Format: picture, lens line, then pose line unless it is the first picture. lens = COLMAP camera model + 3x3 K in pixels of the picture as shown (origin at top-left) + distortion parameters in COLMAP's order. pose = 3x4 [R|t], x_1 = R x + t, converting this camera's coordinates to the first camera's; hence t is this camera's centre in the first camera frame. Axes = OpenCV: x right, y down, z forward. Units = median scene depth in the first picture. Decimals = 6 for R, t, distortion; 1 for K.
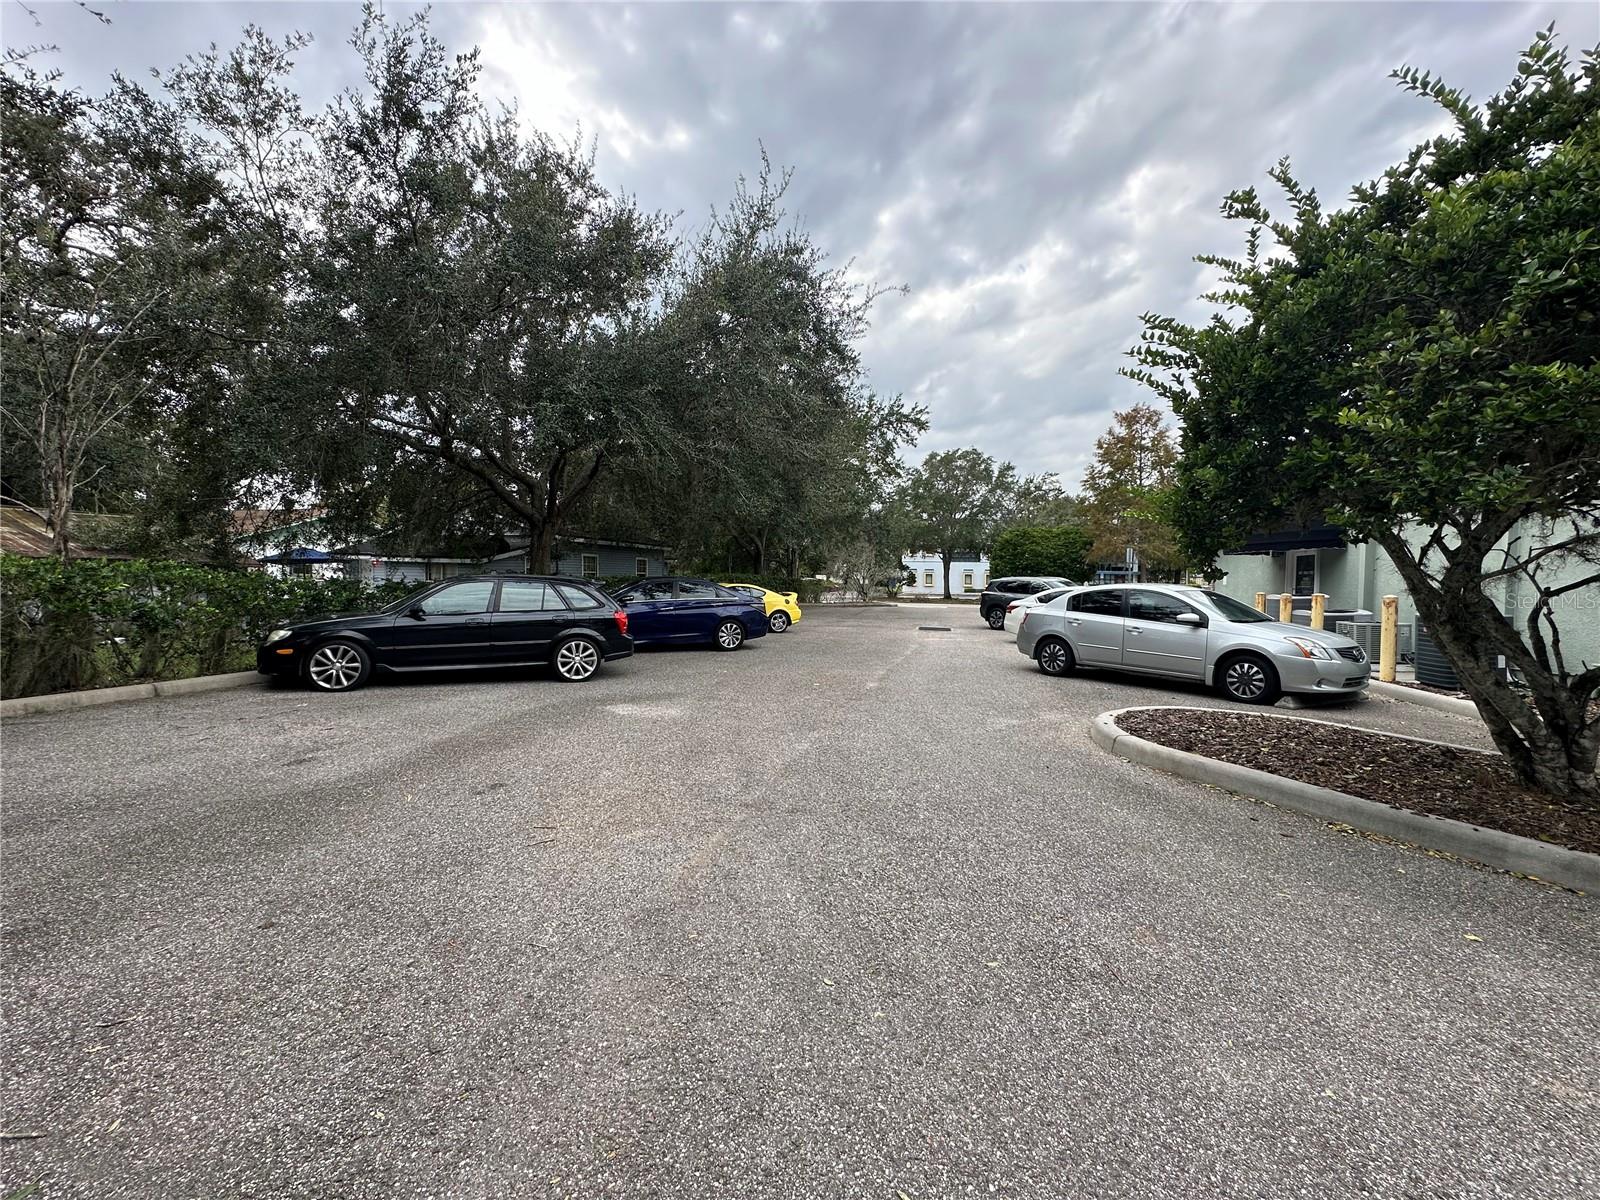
lens RADIAL K [[646.4, 0, 801.6], [0, 646.4, 596.0], [0, 0, 1]] dist [-0.000898, -0.001376]
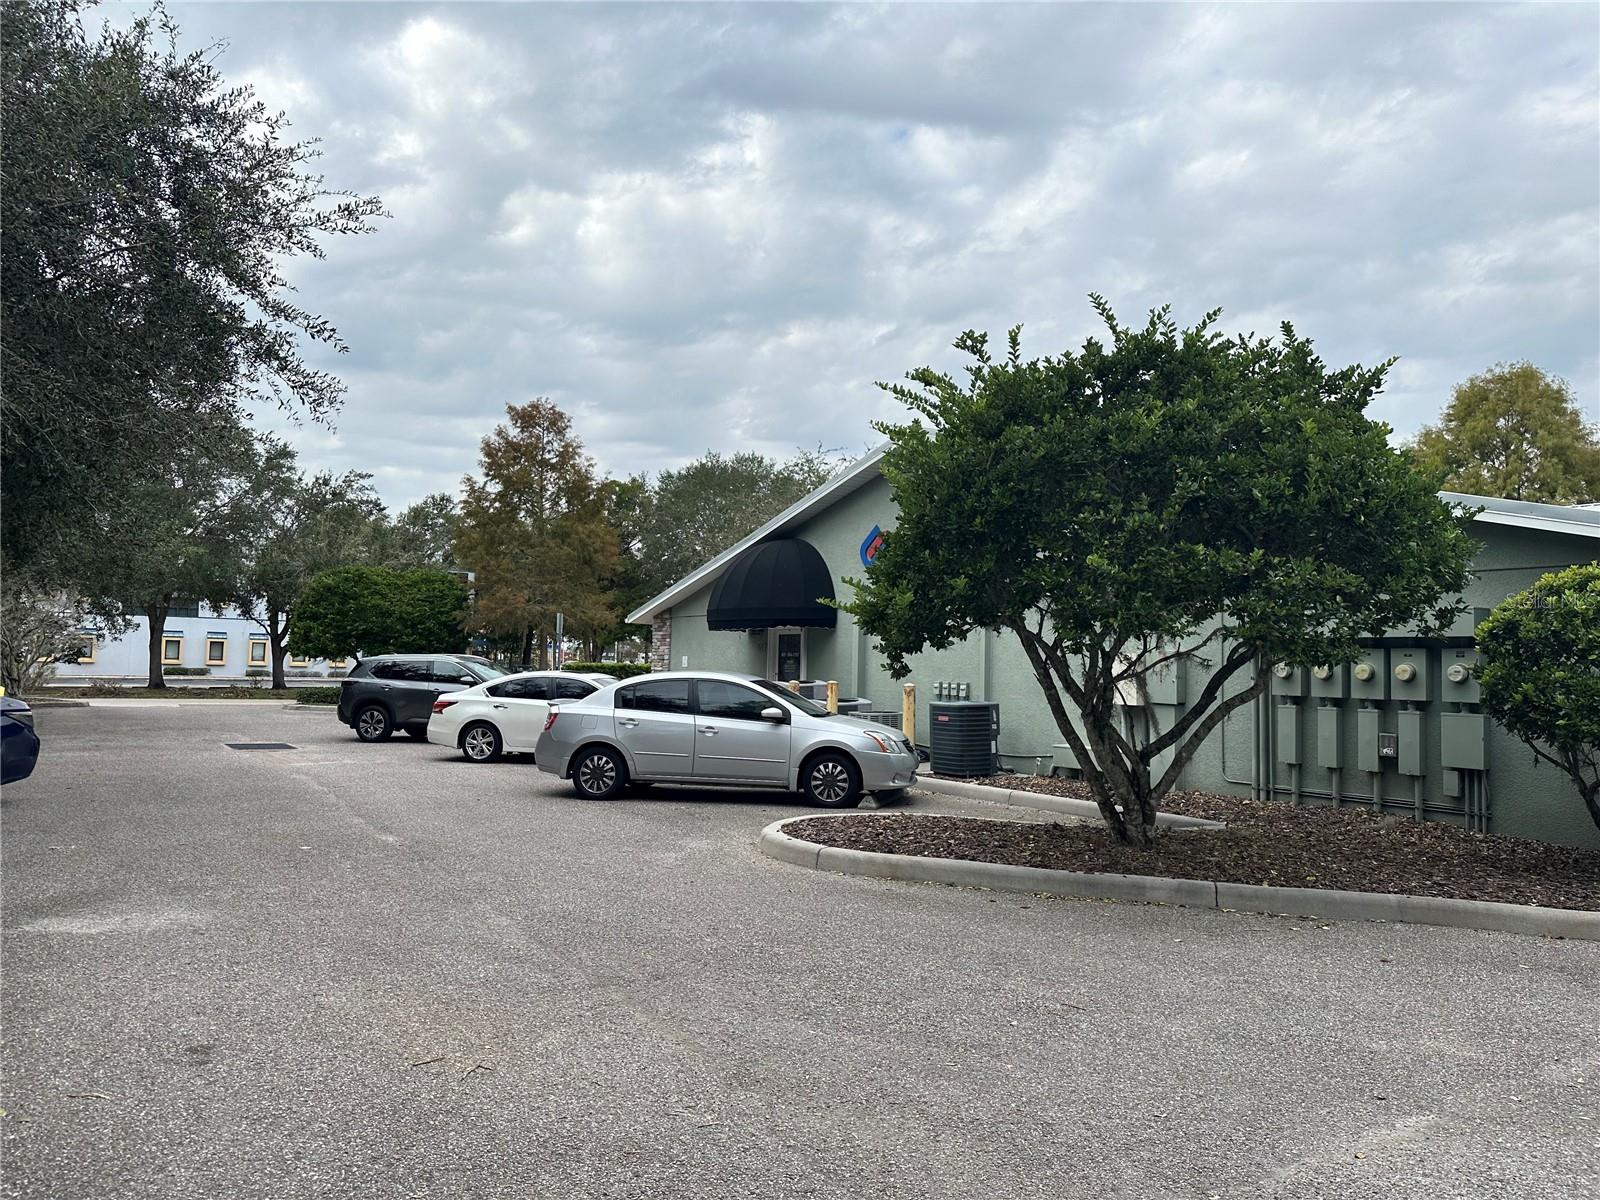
lens RADIAL K [[1121.3, 0, 793.9], [0, 1121.3, 599.5], [0, 0, 1]] dist [0.046227, -0.018916]
pose [[0.701234, 0.041804, 0.711705, -0.456330], [0.006512, 0.997862, -0.065029, -0.020438], [-0.712902, 0.050235, 0.699462, -0.058120]]
